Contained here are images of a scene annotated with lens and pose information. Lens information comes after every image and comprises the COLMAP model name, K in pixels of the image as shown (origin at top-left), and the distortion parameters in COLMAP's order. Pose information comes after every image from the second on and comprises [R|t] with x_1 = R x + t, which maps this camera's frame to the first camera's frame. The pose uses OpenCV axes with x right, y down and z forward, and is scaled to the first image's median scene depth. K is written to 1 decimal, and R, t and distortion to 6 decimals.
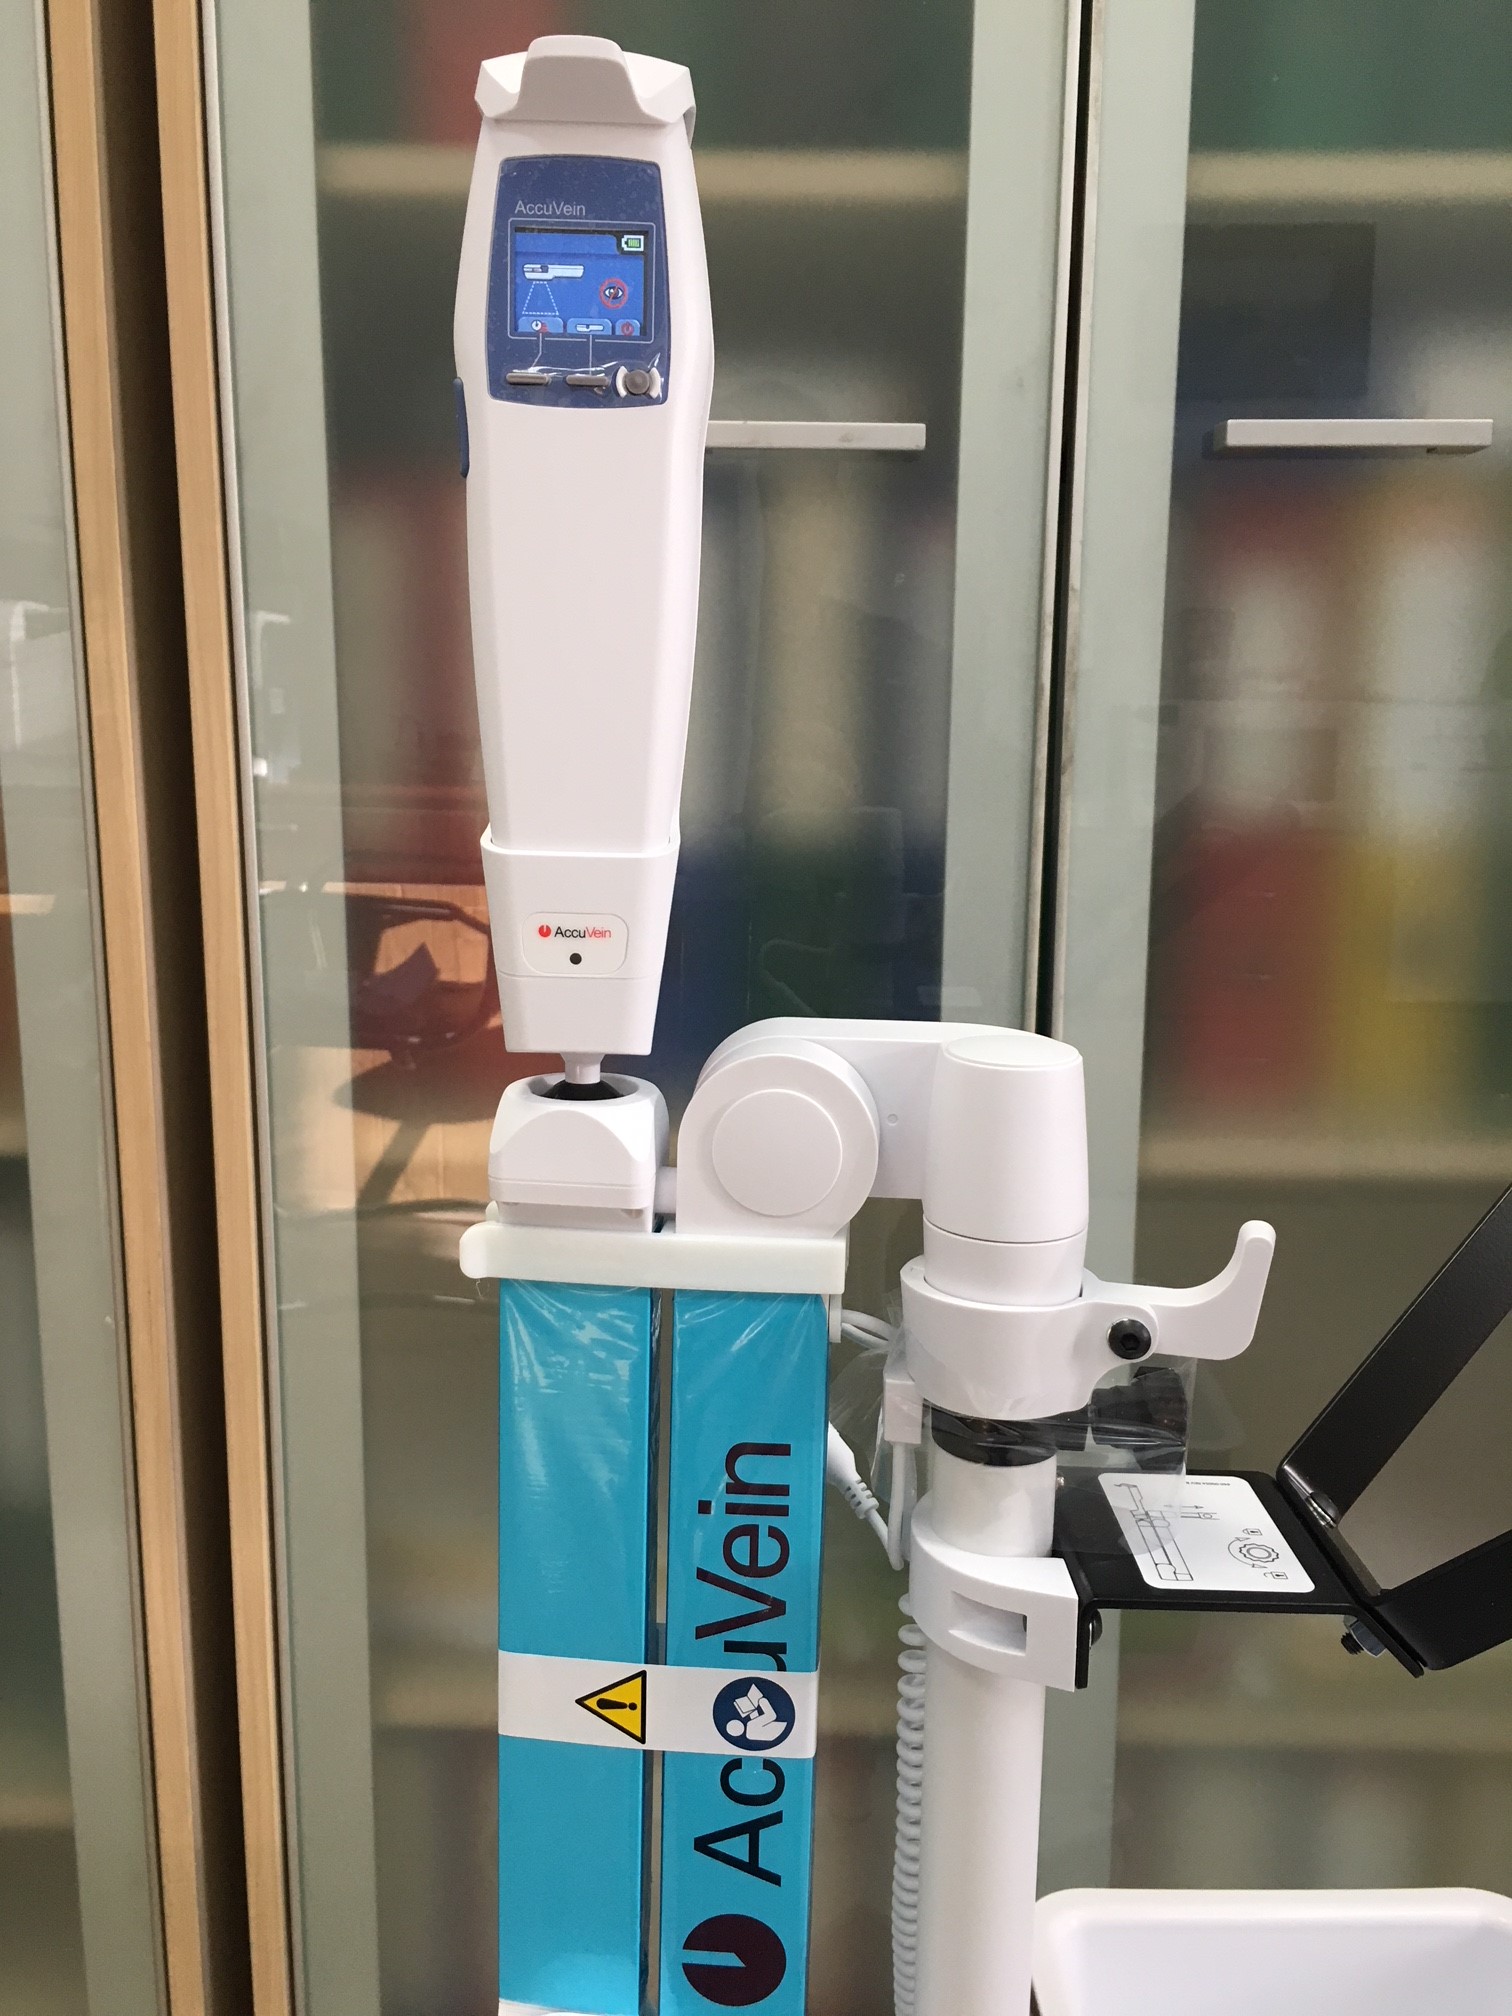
lens RADIAL K [[1712.3, 0, 756.0], [0, 1712.3, 1008.0], [0, 0, 1]] dist [0.053181, 0.001885]
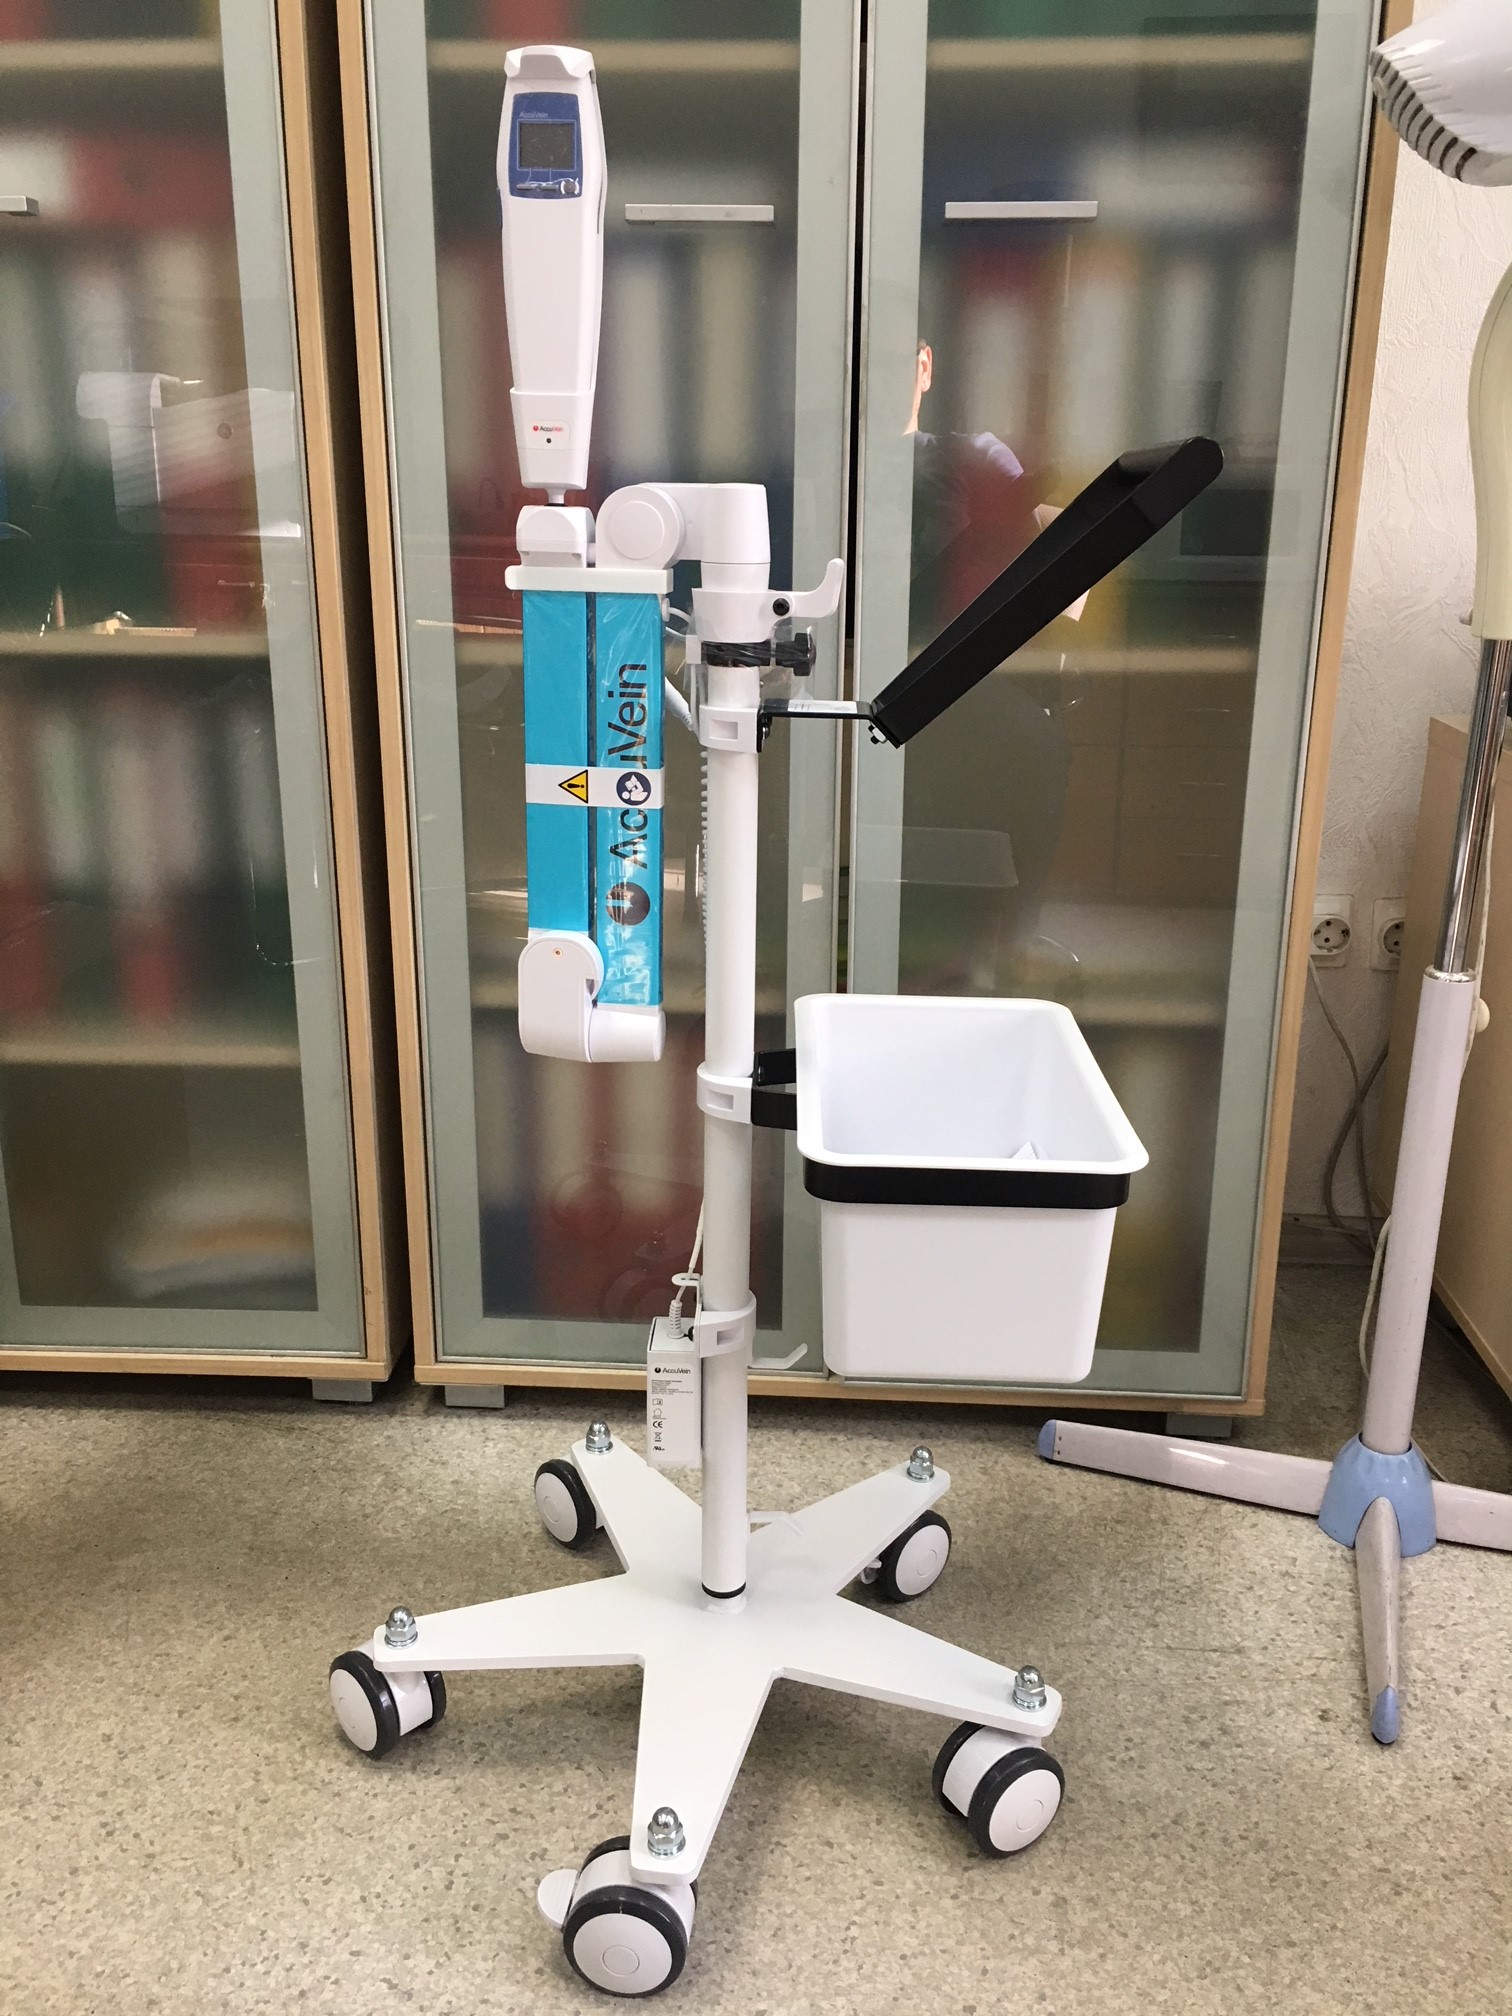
lens RADIAL K [[1712.3, 0, 756.0], [0, 1712.3, 1008.0], [0, 0, 1]] dist [0.053181, 0.001885]
pose [[0.998923, 0.010880, -0.045111, 0.277844], [-0.006089, 0.994453, 0.105005, 0.467814], [0.046003, -0.104617, 0.993448, -1.359711]]
